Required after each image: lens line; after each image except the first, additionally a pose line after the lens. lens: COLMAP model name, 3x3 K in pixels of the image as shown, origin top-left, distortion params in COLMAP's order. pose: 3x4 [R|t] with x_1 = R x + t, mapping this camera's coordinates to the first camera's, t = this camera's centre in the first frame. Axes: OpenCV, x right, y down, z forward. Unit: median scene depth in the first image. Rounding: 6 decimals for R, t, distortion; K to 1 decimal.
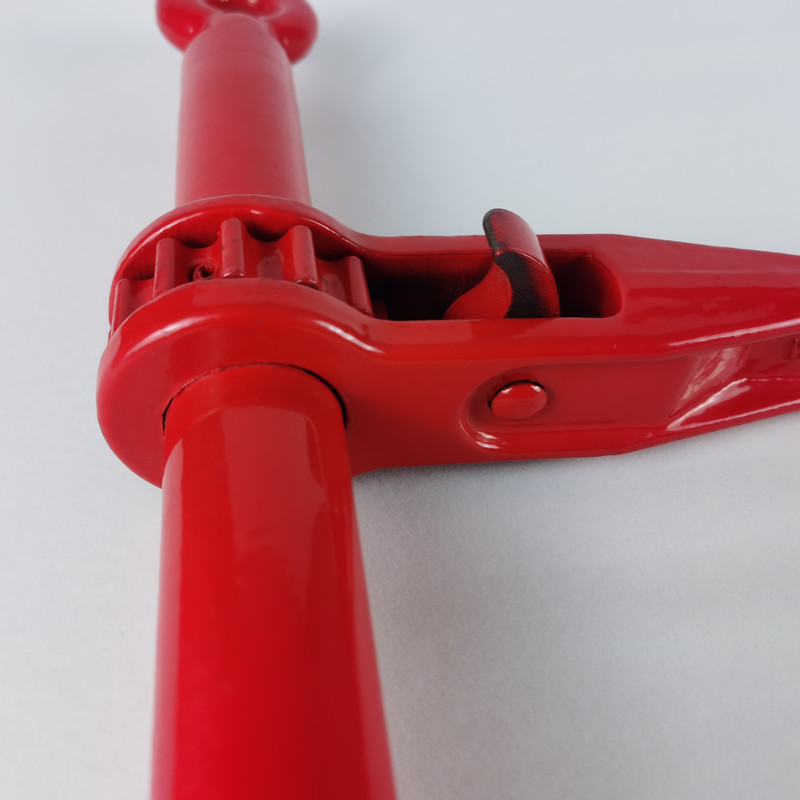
lens RADIAL K [[831.7, 0, 403.7], [0, 831.7, 383.3], [0, 0, 1]] dist [0.004407, 0.001225]
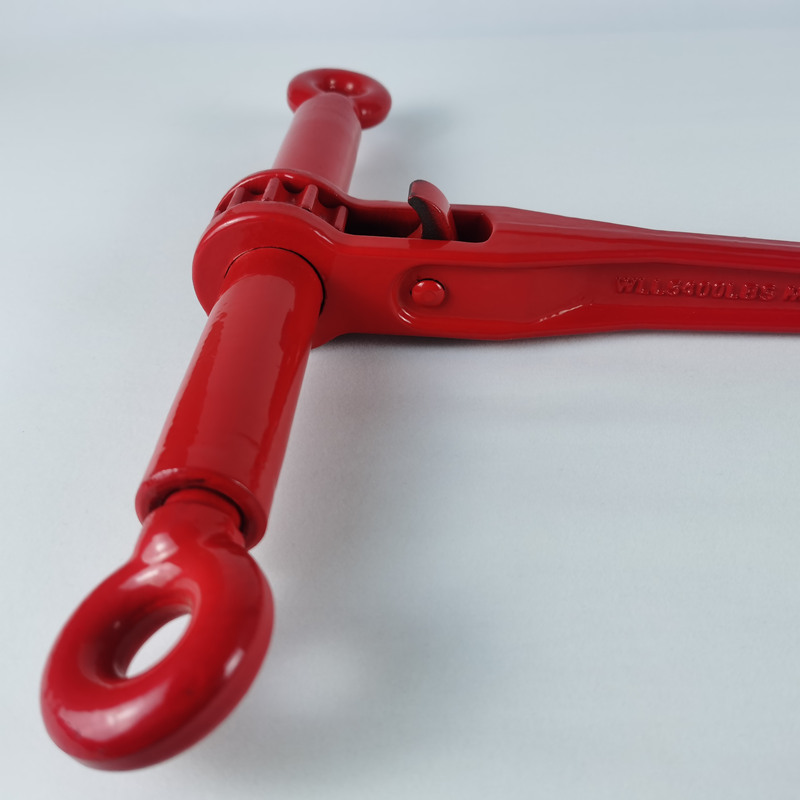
lens RADIAL K [[837.9, 0, 439.3], [0, 837.9, 400.6], [0, 0, 1]] dist [-0.005827, -0.002891]
pose [[0.980221, 0.078480, -0.181677, 0.508325], [-0.101881, 0.987130, -0.123269, 0.464899], [0.169665, 0.139341, 0.975601, -0.653464]]
